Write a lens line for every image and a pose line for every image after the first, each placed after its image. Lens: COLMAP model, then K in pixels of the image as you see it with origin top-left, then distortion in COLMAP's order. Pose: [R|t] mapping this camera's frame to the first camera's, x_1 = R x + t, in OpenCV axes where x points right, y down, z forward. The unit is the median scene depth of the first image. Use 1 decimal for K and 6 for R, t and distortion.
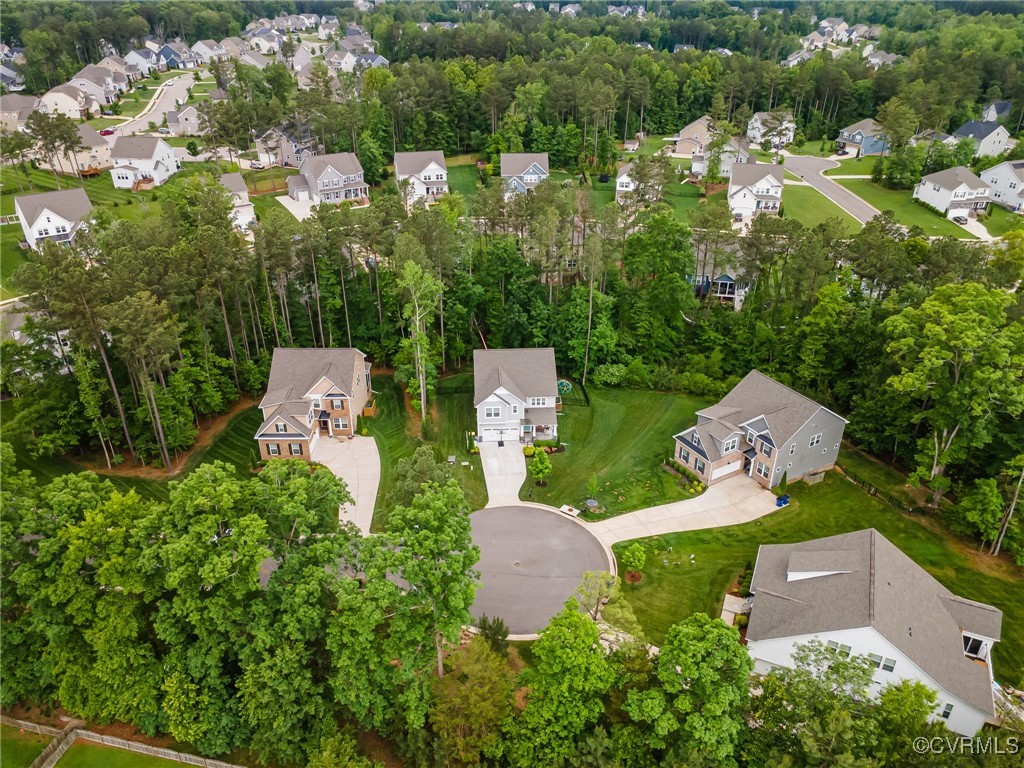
lens RADIAL K [[751.9, 0, 507.0], [0, 751.9, 383.0], [0, 0, 1]] dist [0.038747, 0.014816]
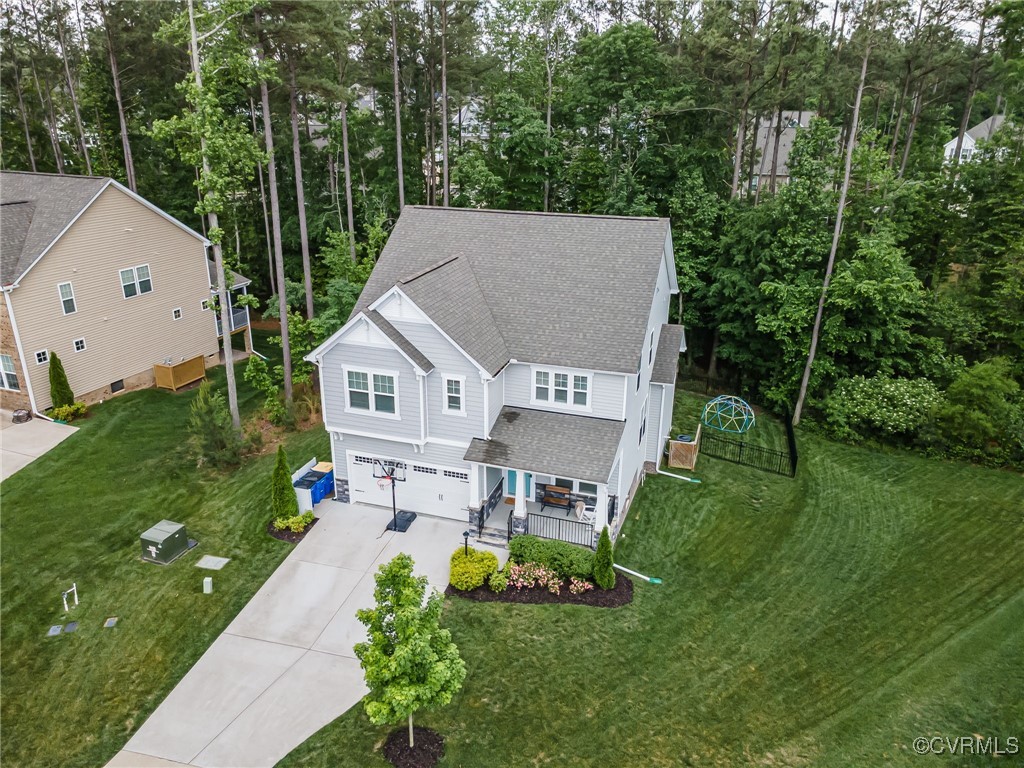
lens RADIAL K [[751.9, 0, 508.6], [0, 751.9, 384.8], [0, 0, 1]] dist [0.038747, 0.014816]
pose [[0.930886, 0.137235, -0.338551, 0.112651], [-0.182372, 0.977588, -0.105180, 0.054503], [0.316529, 0.159653, 0.935051, 0.751218]]
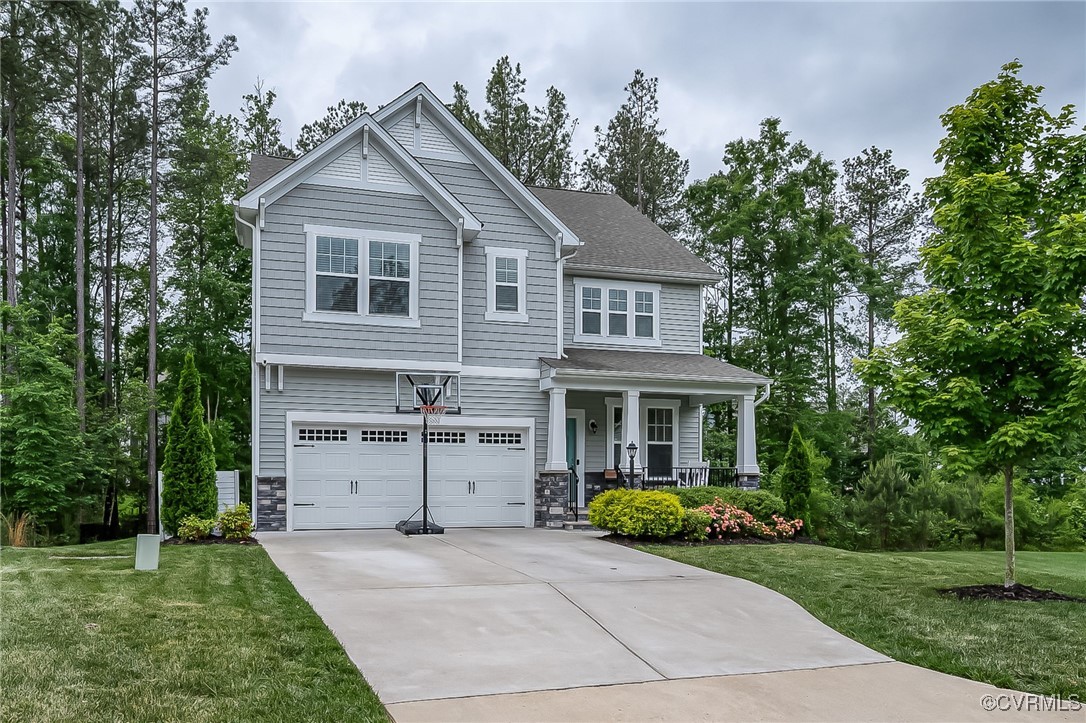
lens RADIAL K [[798.7, 0, 527.2], [0, 798.7, 476.4], [0, 0, 1]] dist [0.001755, 0.003513]
pose [[0.971256, 0.003322, 0.238016, -0.024526], [0.113683, 0.872030, -0.476068, 0.147290], [-0.209138, 0.489442, 0.846586, 0.862364]]
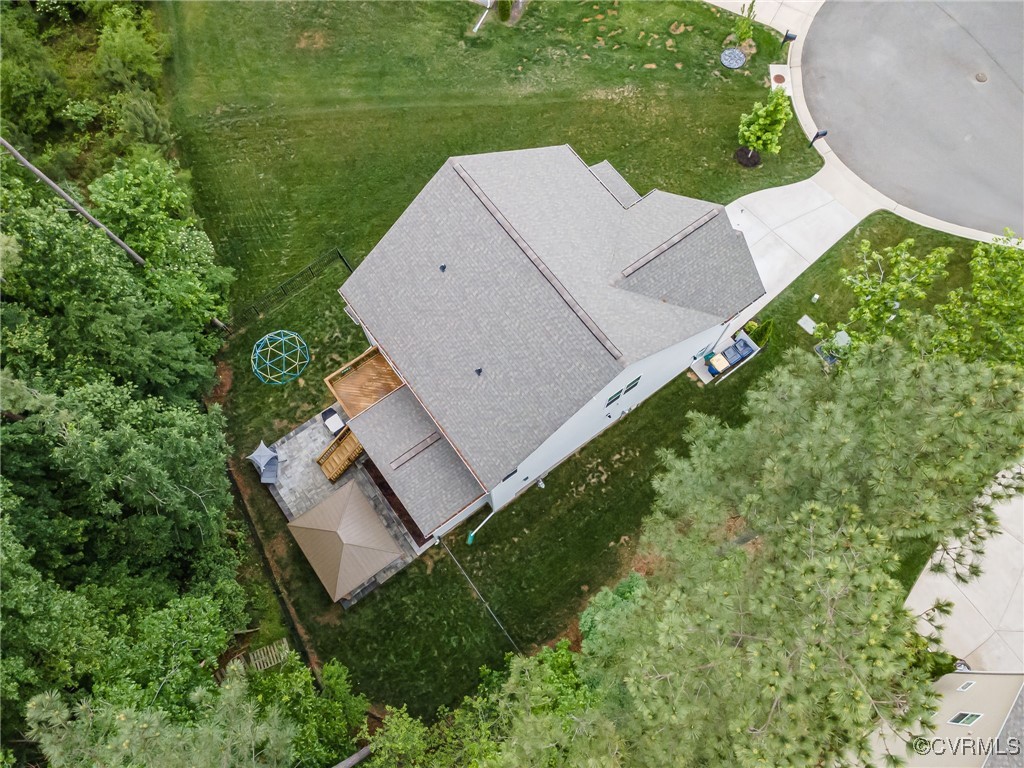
lens RADIAL K [[751.9, 0, 506.8], [0, 751.9, 381.5], [0, 0, 1]] dist [0.038747, 0.014816]
pose [[-0.547976, -0.781932, 0.297159, -0.106146], [0.402641, 0.064822, 0.913060, -0.303695], [-0.733214, 0.619984, 0.279317, 0.984561]]
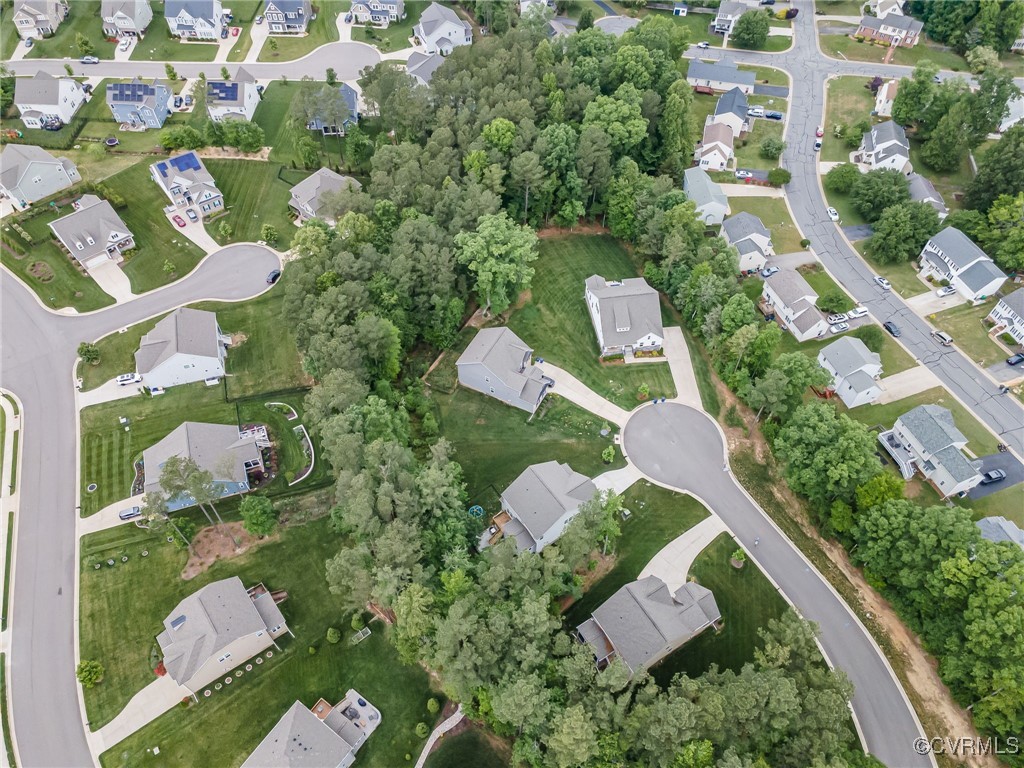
lens RADIAL K [[751.9, 0, 505.6], [0, 751.9, 385.4], [0, 0, 1]] dist [0.038747, 0.014816]
pose [[-0.527202, -0.678139, 0.512041, -0.509129], [0.399711, 0.333845, 0.853685, -1.267553], [-0.749859, 0.654733, 0.095055, 0.837705]]
